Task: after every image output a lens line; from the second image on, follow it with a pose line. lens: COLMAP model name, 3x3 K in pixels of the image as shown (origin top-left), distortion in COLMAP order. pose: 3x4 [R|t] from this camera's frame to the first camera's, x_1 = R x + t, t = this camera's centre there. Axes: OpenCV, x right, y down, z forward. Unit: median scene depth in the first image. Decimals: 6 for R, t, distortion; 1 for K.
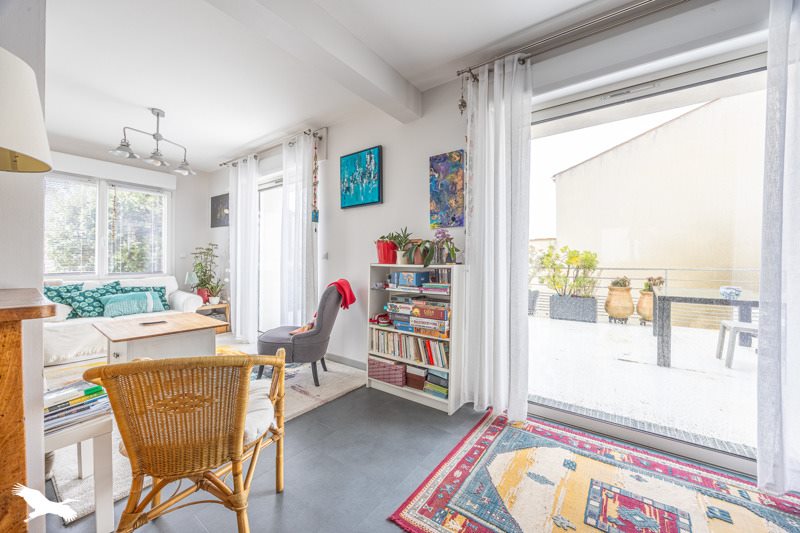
lens RADIAL K [[307.9, 0, 400.3], [0, 307.9, 259.6], [0, 0, 1]] dist [-0.000894, -0.000172]
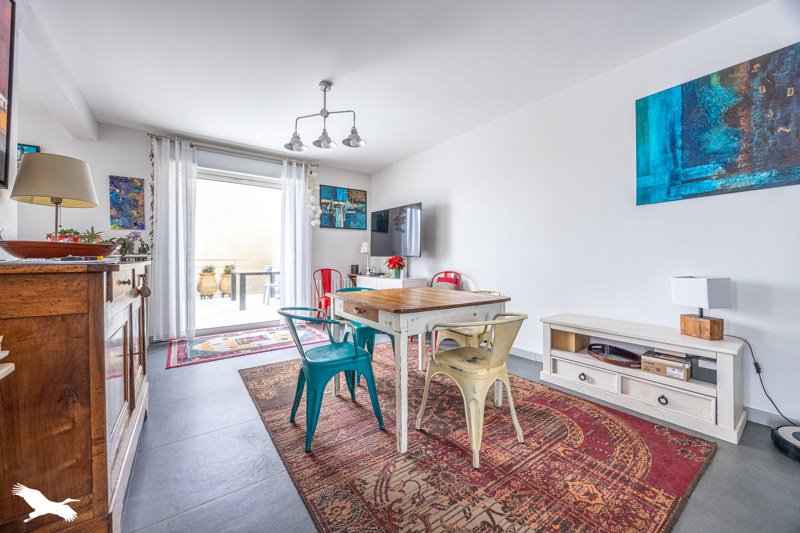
lens RADIAL K [[307.9, 0, 400.3], [0, 307.9, 259.6], [0, 0, 1]] dist [-0.000894, -0.000172]
pose [[0.309369, -0.011360, 0.950874, -0.801066], [-0.001342, 0.999922, 0.012382, 0.017075], [-0.950941, -0.005106, 0.309330, -0.633020]]
